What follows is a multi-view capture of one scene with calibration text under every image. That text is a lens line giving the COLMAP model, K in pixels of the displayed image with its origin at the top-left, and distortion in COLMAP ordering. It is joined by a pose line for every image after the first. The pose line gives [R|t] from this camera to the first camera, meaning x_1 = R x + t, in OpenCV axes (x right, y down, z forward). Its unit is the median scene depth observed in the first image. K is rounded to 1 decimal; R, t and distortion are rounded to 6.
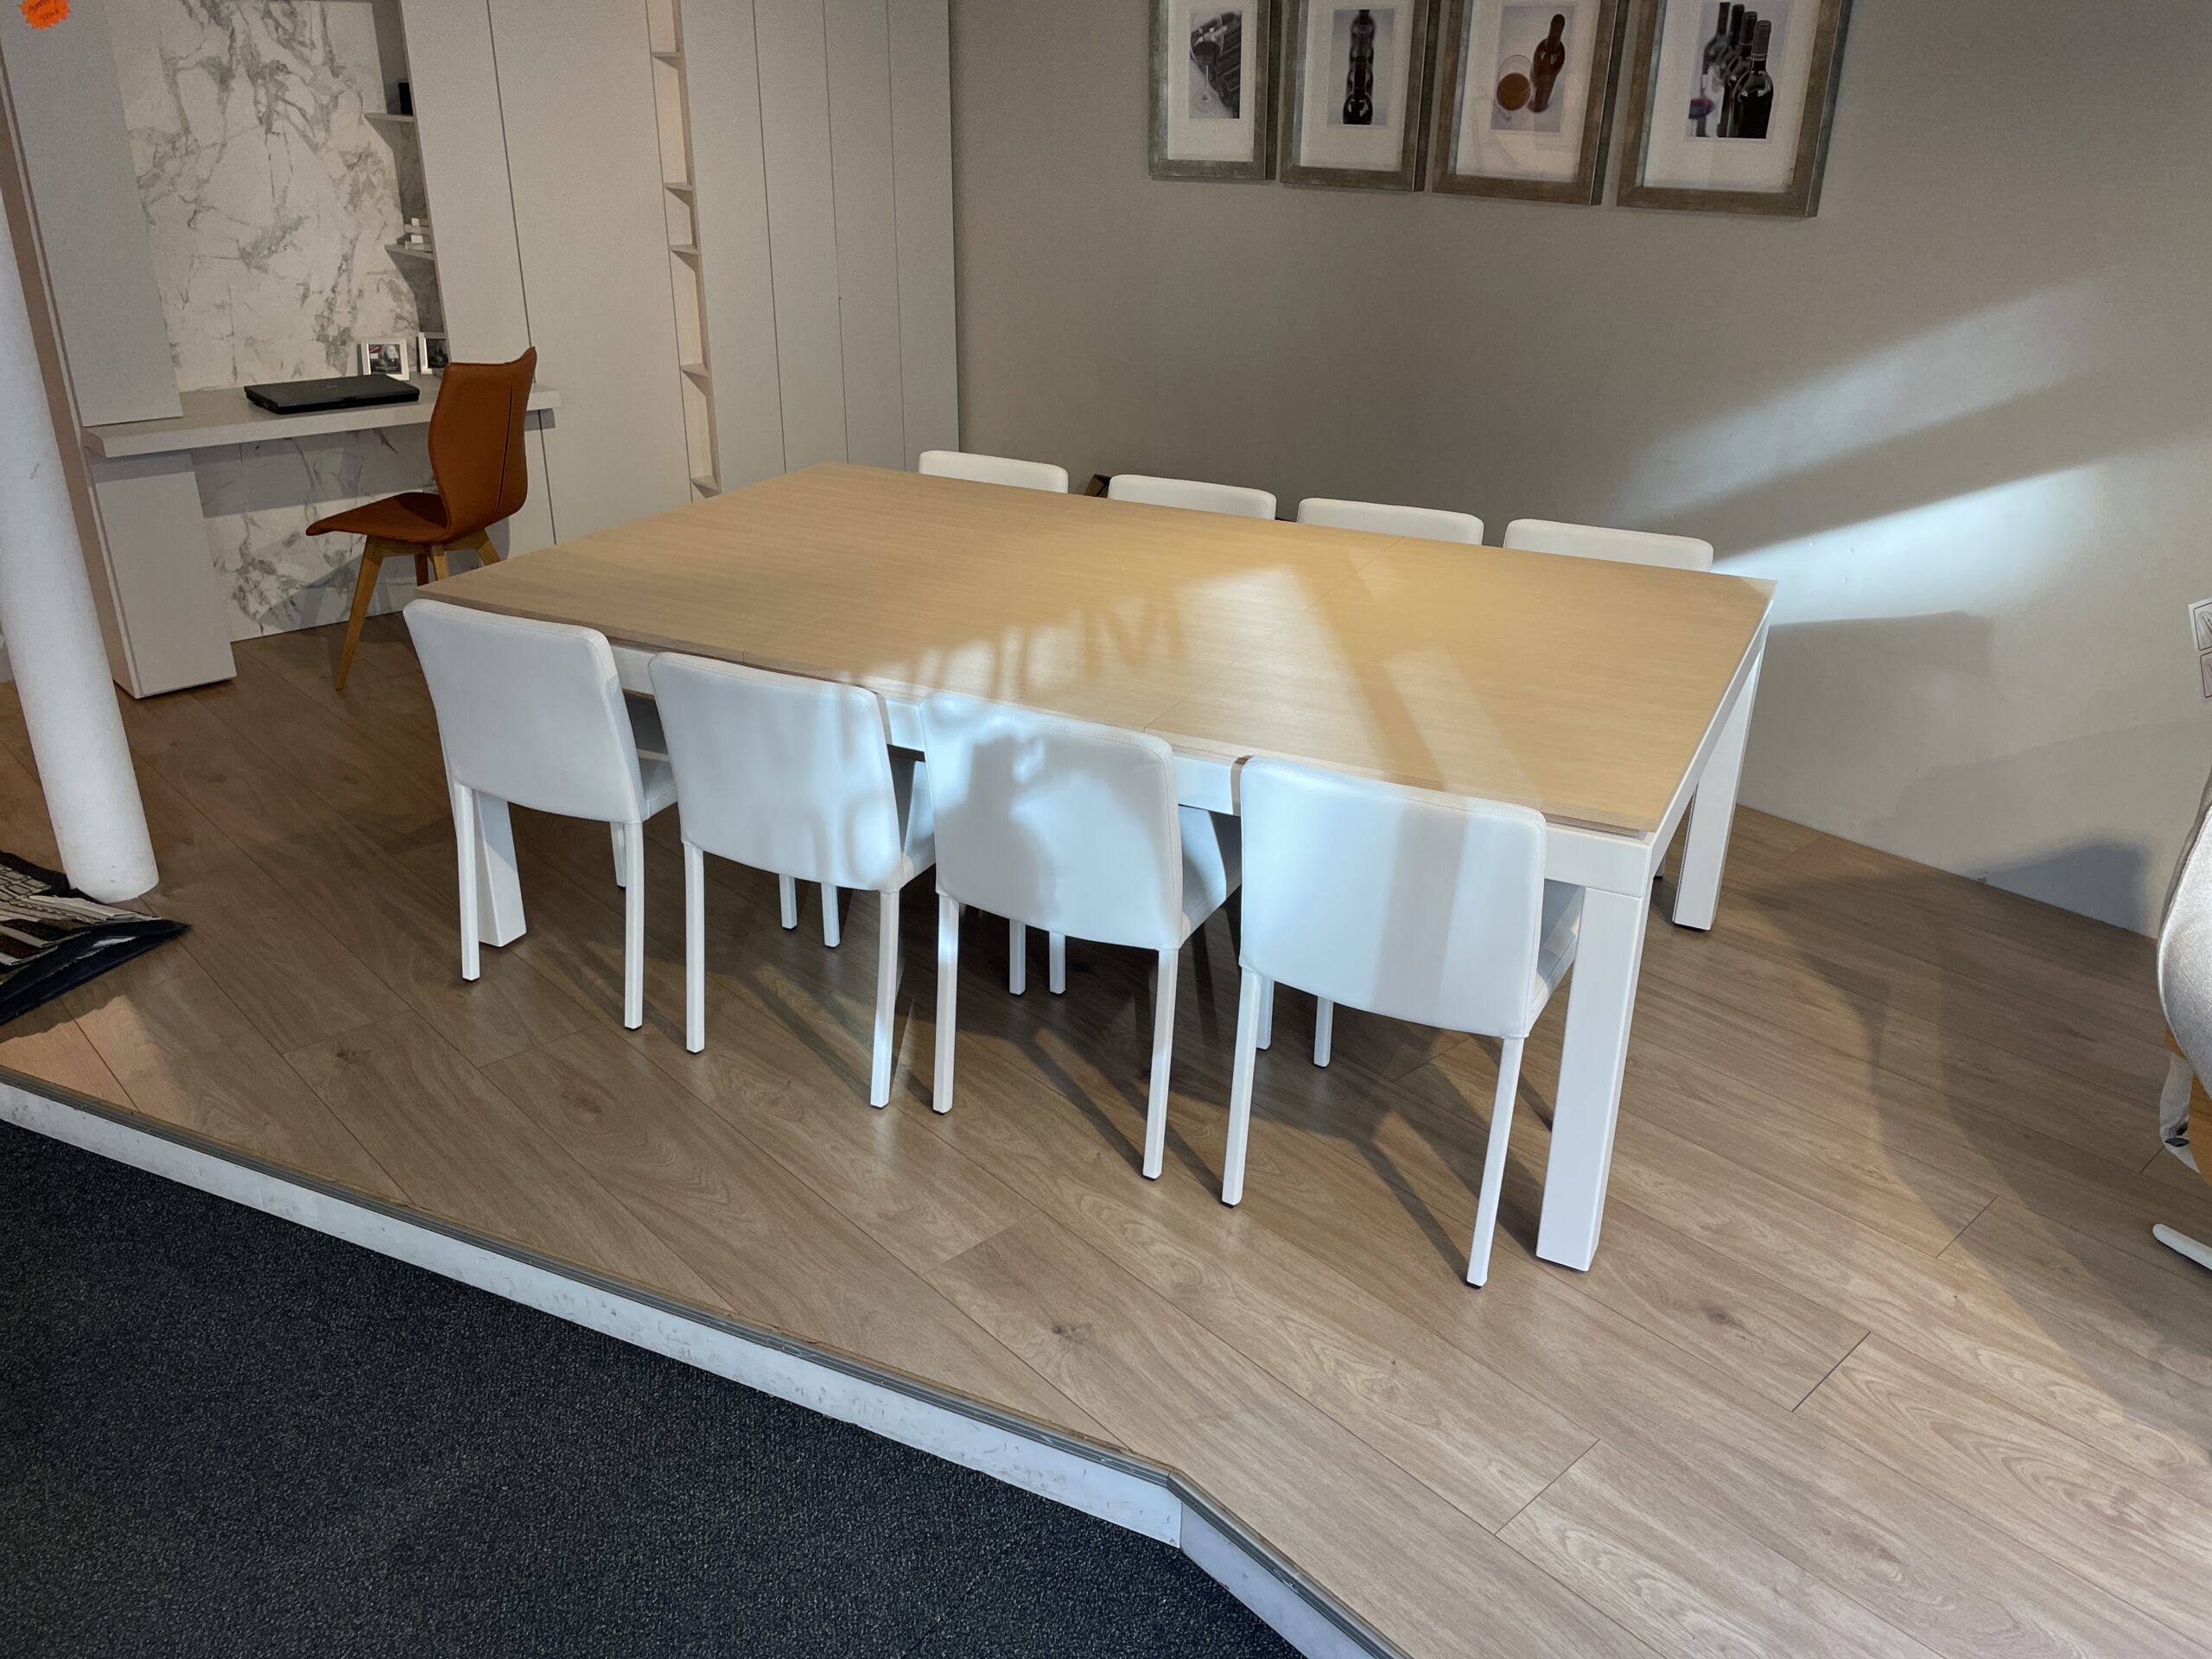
lens RADIAL K [[1681.1, 0, 1100.6], [0, 1681.1, 830.4], [0, 0, 1]] dist [0.058325, -0.073065]
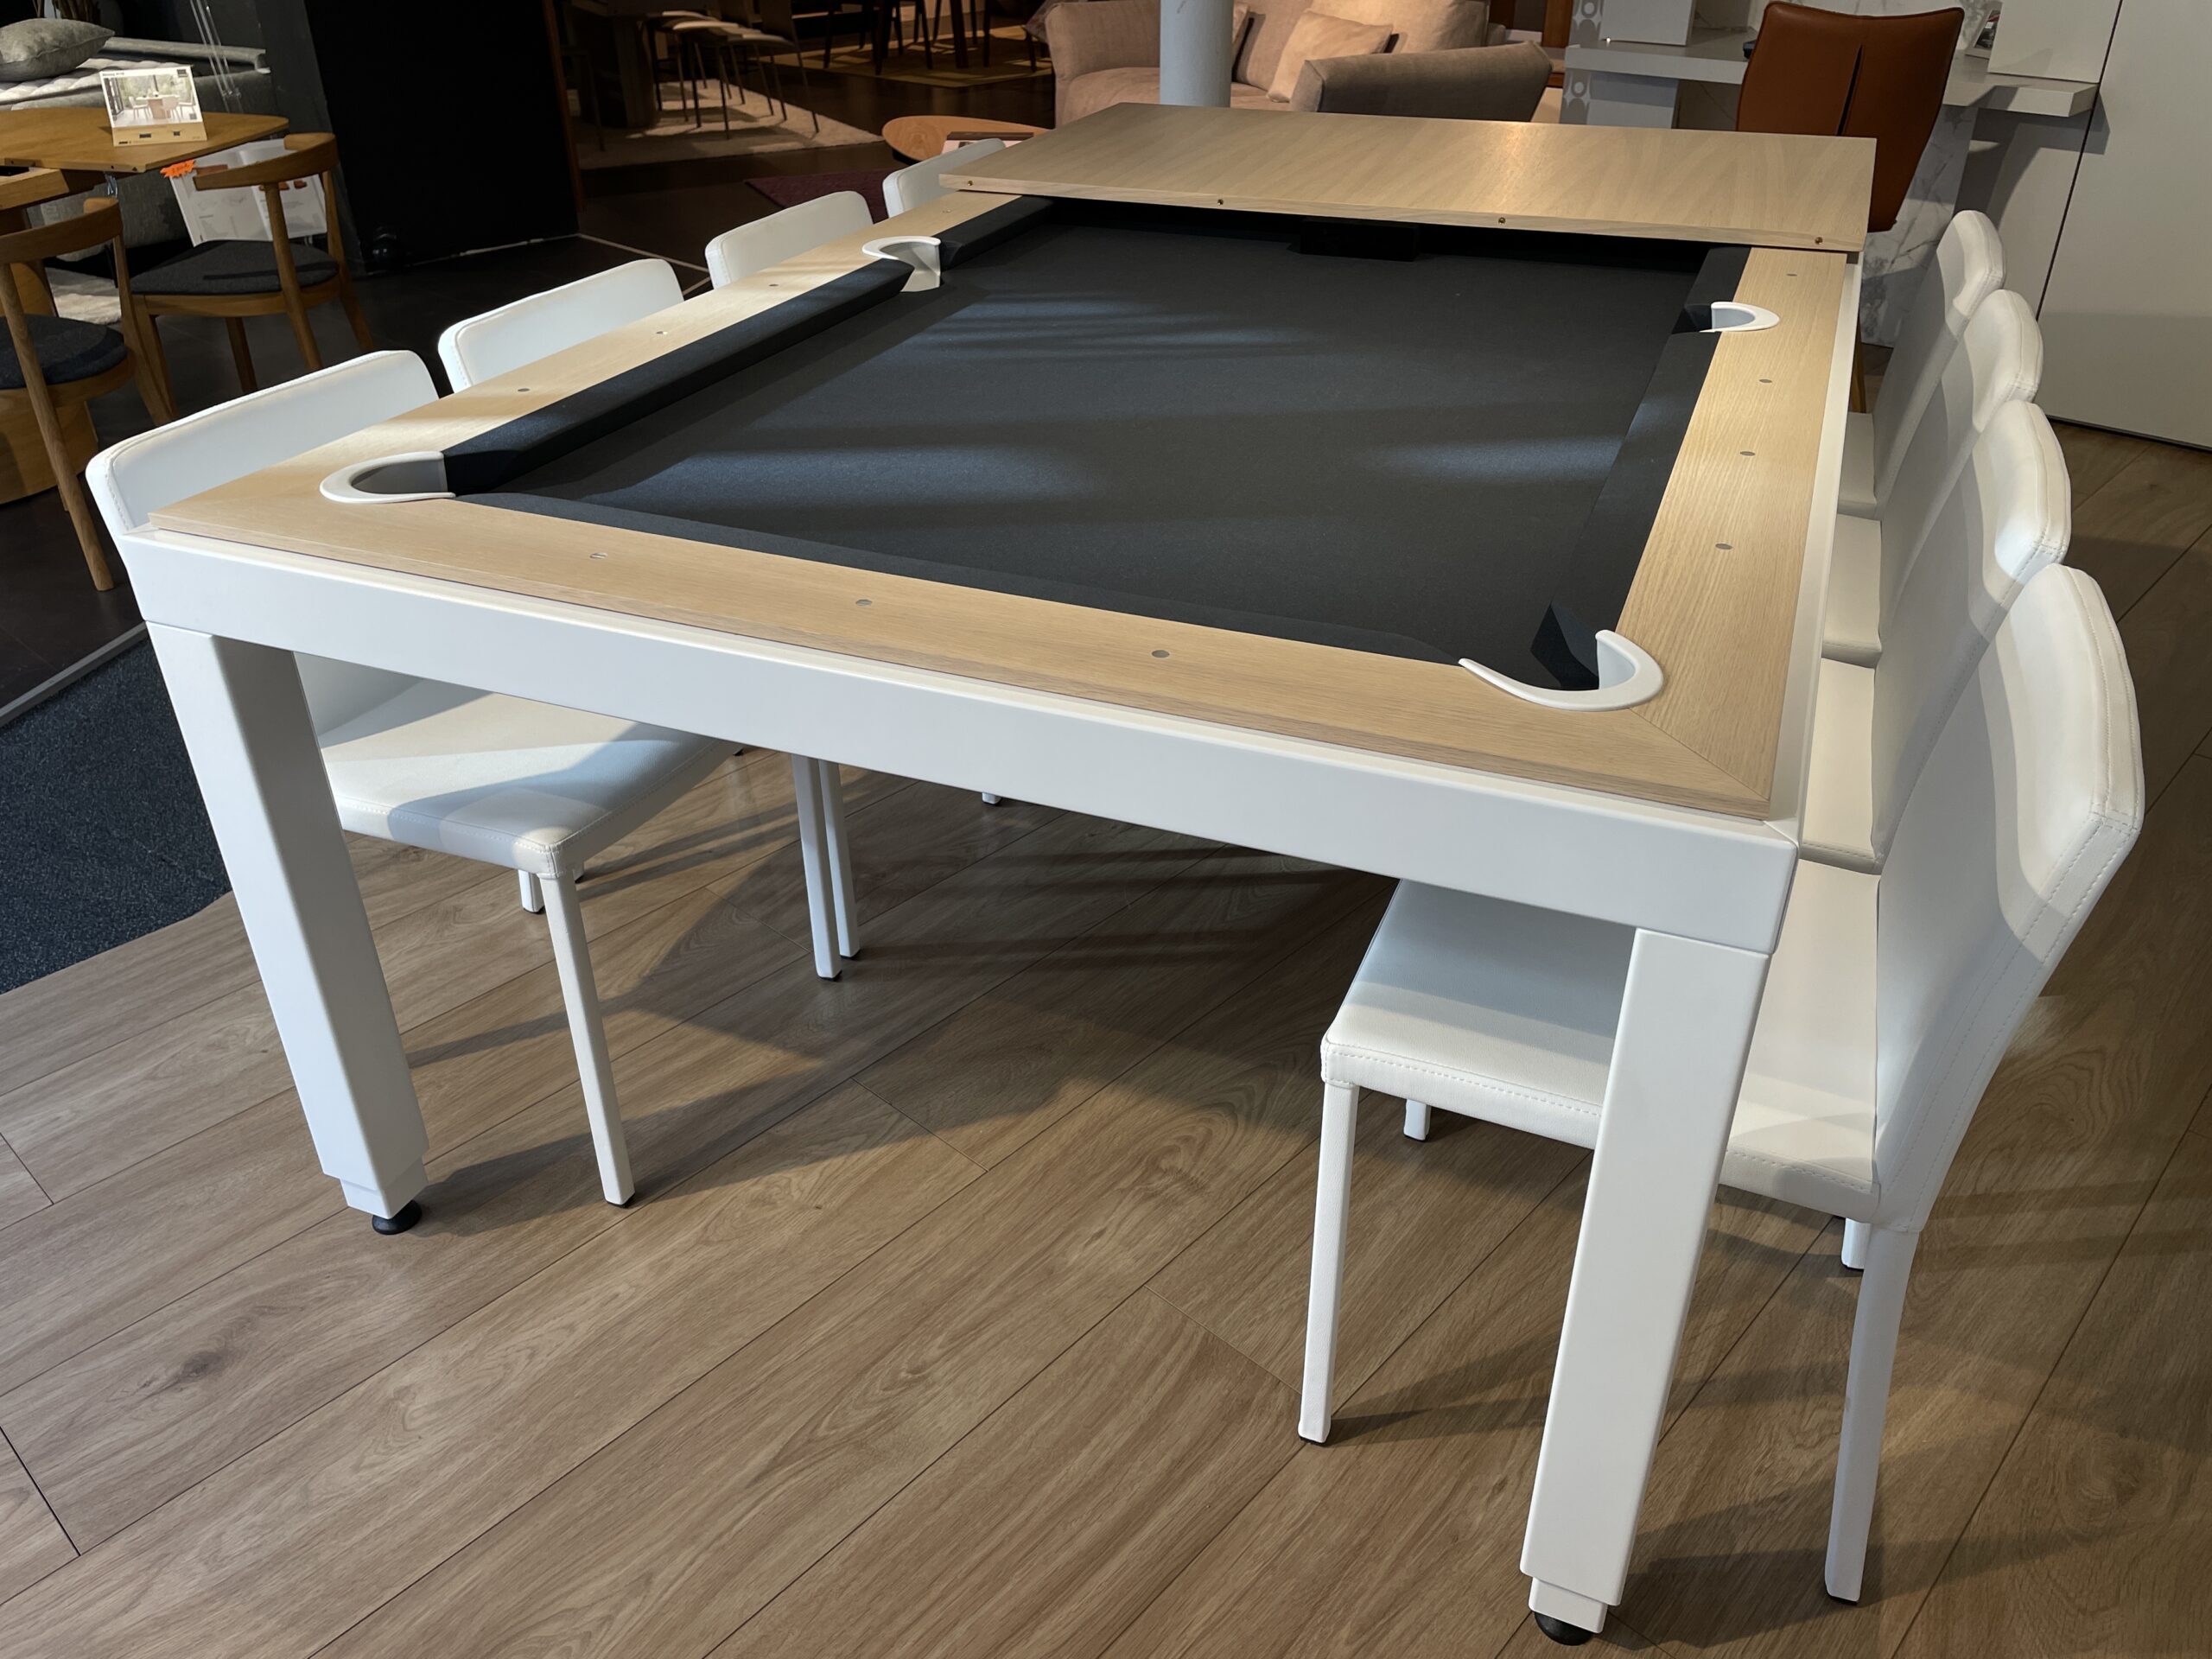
lens RADIAL K [[1681.1, 0, 1096.9], [0, 1681.1, 832.9], [0, 0, 1]] dist [0.058325, -0.073065]
pose [[0.065005, 0.509176, -0.858204, 0.800064], [-0.405587, 0.799263, 0.443485, -0.301903], [0.911742, 0.319248, 0.258471, 1.009767]]
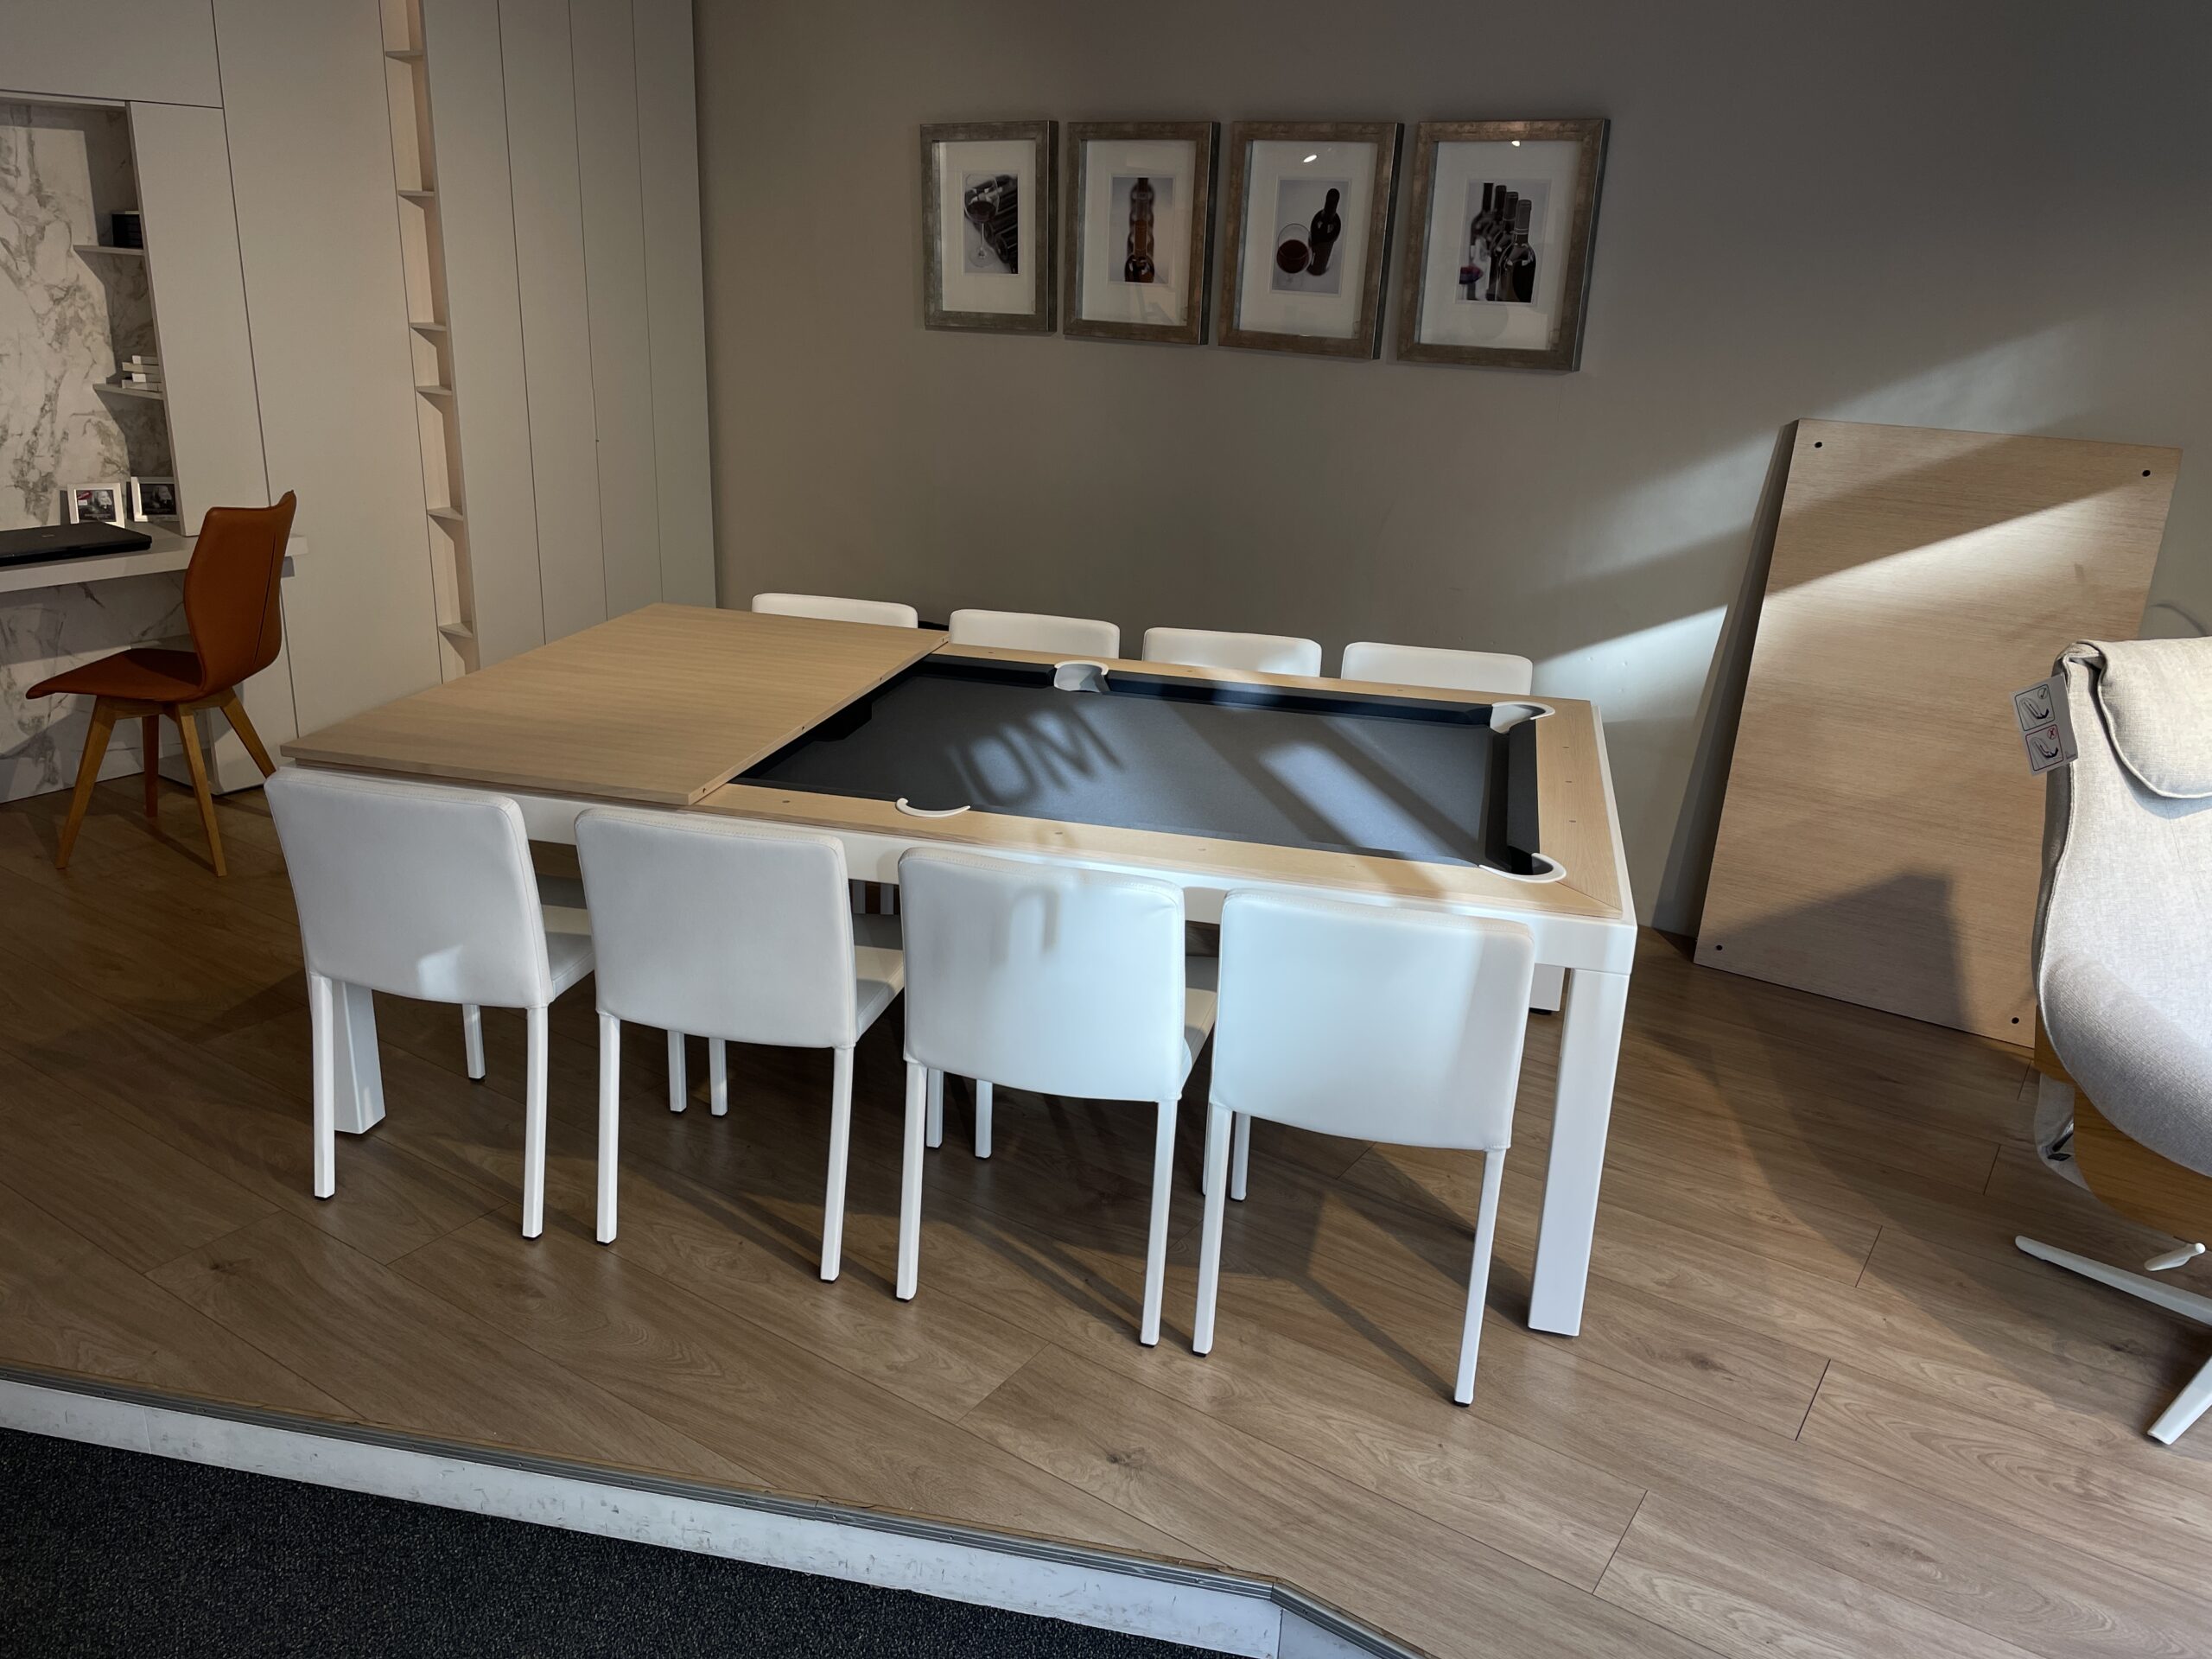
lens RADIAL K [[1681.1, 0, 1111.6], [0, 1681.1, 838.9], [0, 0, 1]] dist [0.058325, -0.073065]
pose [[0.971900, -0.052420, 0.229484, -0.213796], [0.070142, 0.995095, -0.069758, 0.004342], [-0.224702, 0.083894, 0.970809, 0.011123]]
